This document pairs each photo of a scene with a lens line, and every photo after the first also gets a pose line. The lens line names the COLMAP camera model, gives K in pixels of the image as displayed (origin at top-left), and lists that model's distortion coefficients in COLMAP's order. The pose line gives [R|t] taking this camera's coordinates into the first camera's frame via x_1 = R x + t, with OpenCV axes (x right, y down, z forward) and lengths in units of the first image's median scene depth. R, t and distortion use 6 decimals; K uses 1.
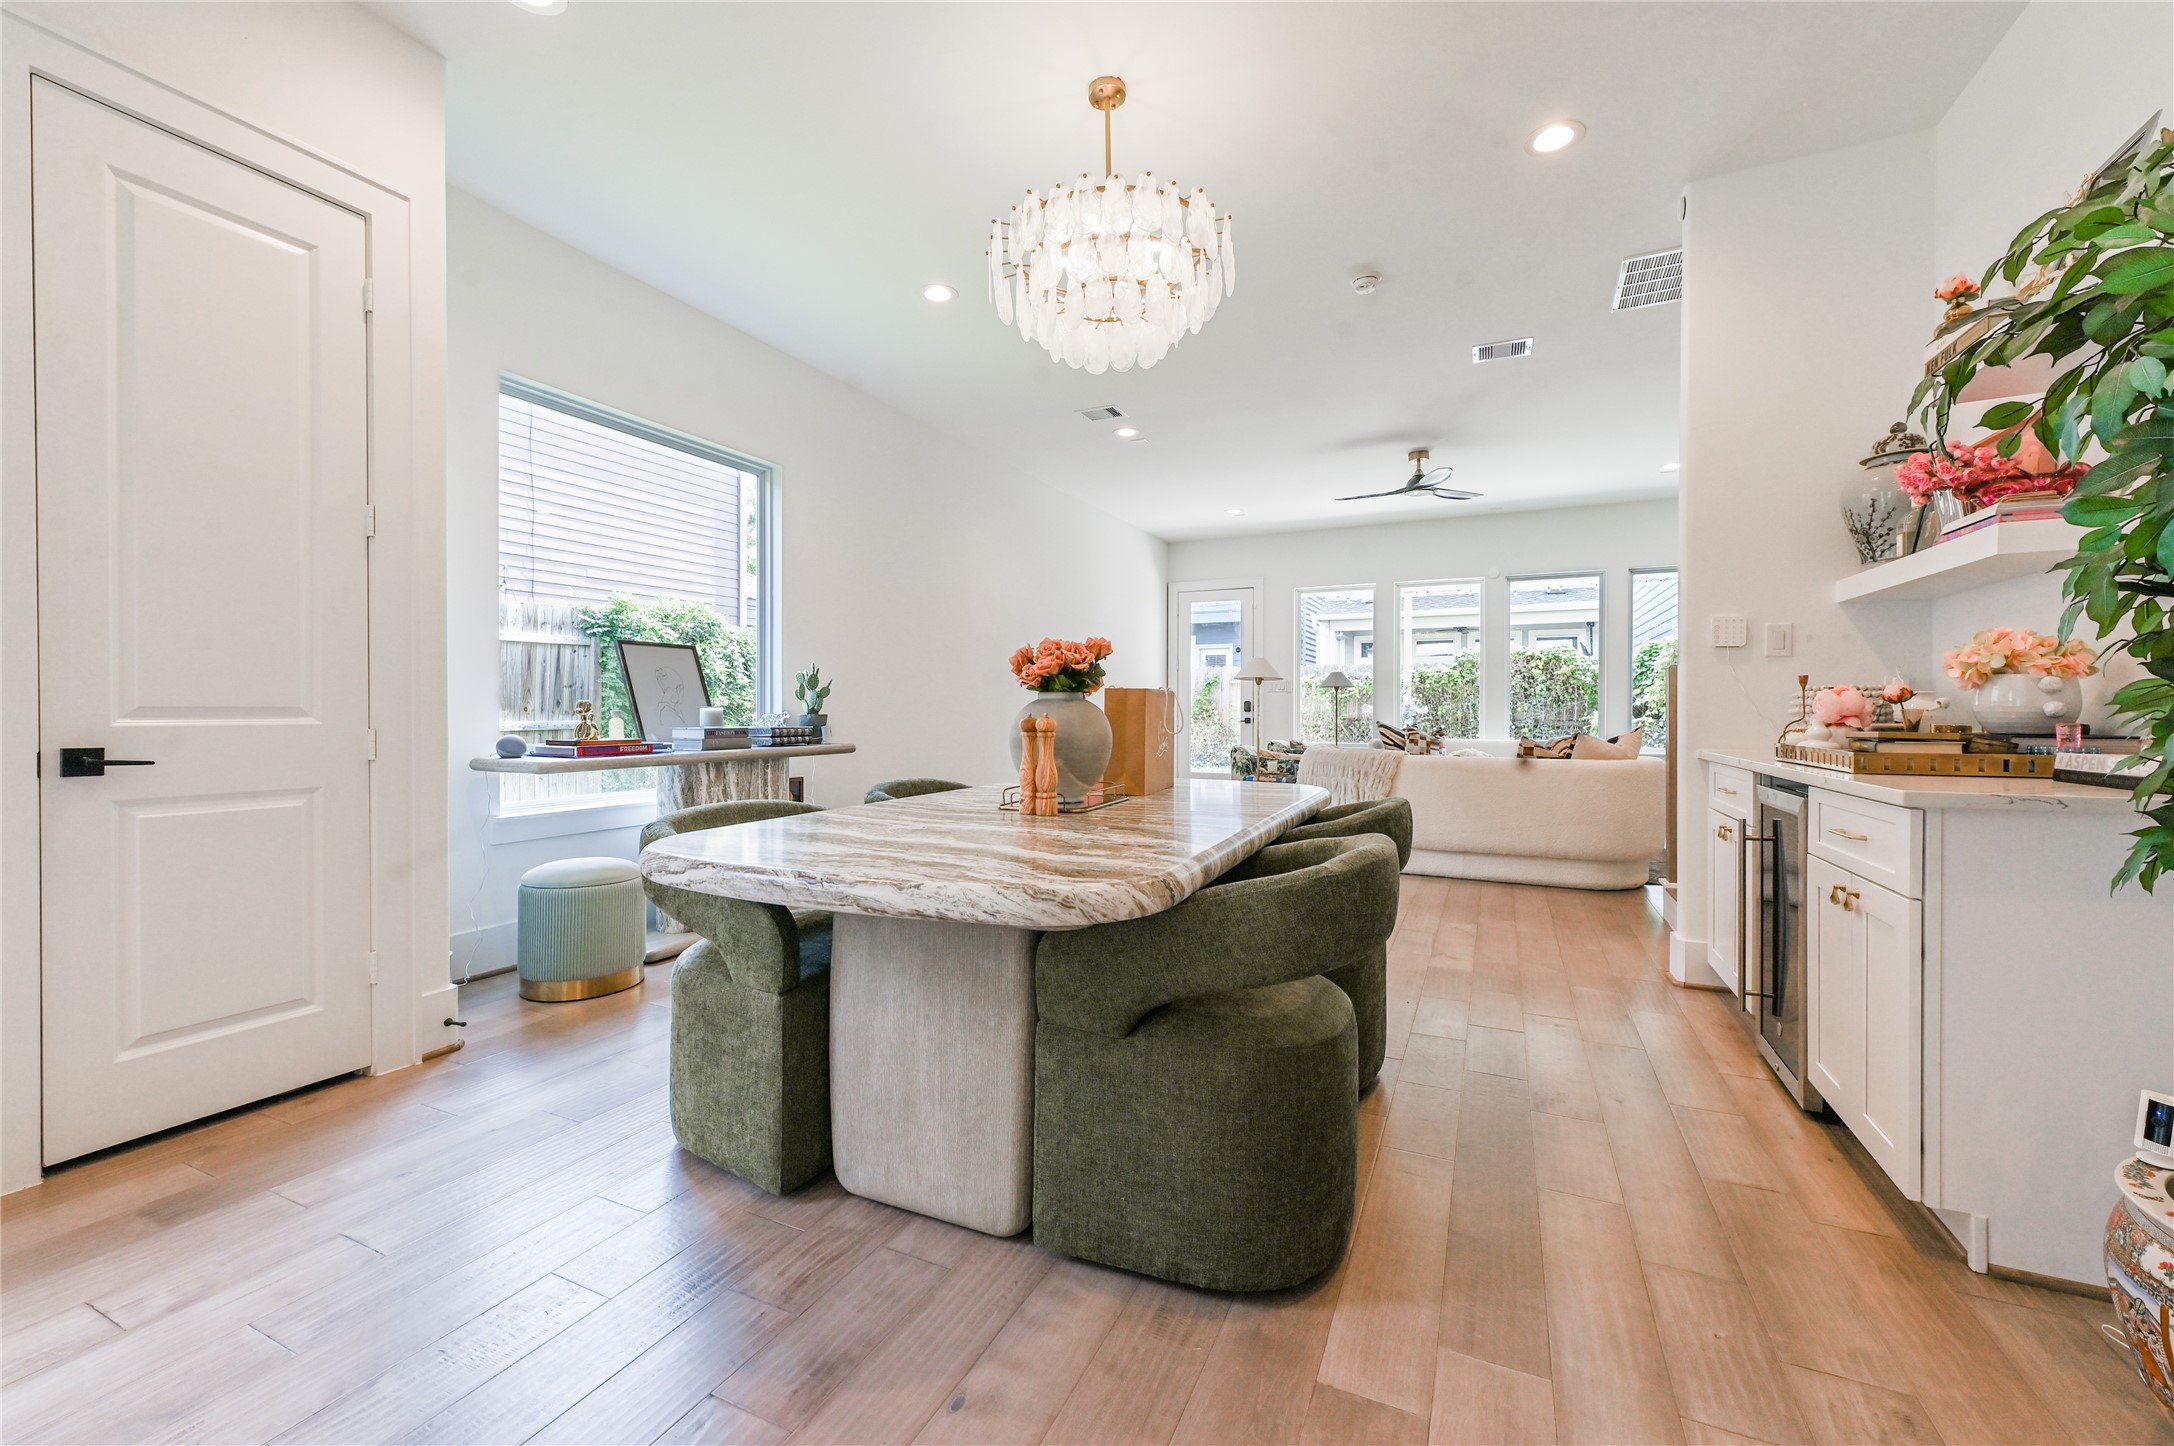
lens RADIAL K [[861.8, 0, 1097.6], [0, 861.8, 714.3], [0, 0, 1]] dist [-0.002765, -0.000410]
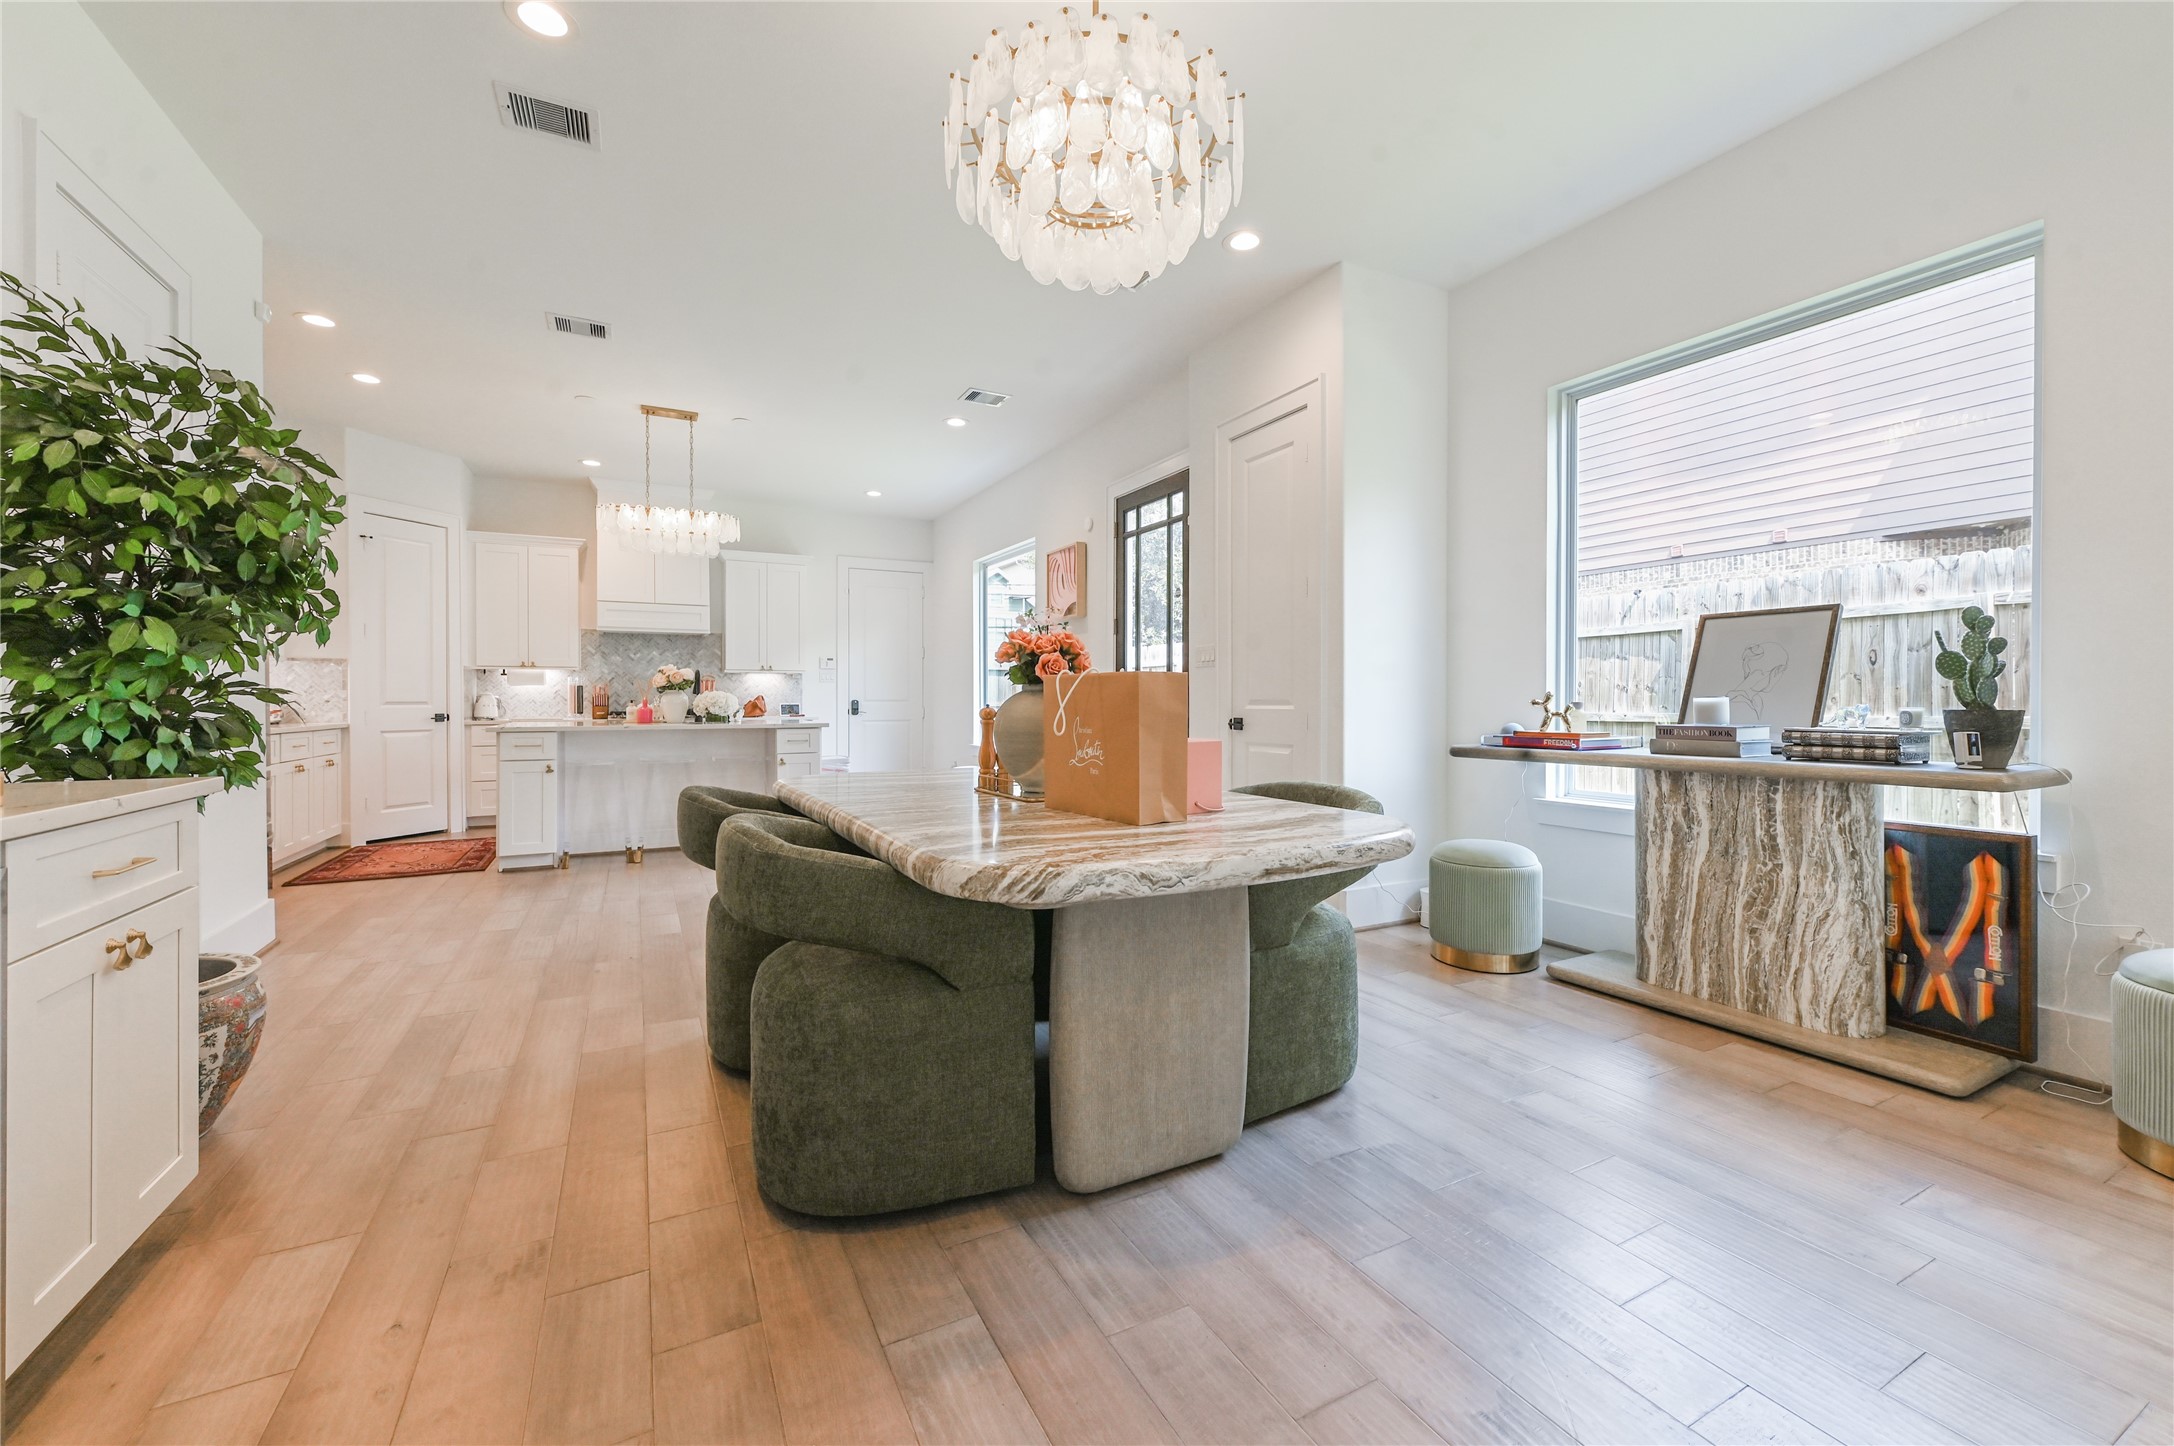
lens RADIAL K [[885.4, 0, 1084.3], [0, 885.4, 699.7], [0, 0, 1]] dist [0.007965, -0.000203]
pose [[-0.622397, 0.002841, -0.782697, 0.523309], [0.000005, 0.999993, 0.003626, -0.010035], [0.782702, 0.002253, -0.622393, 1.179714]]
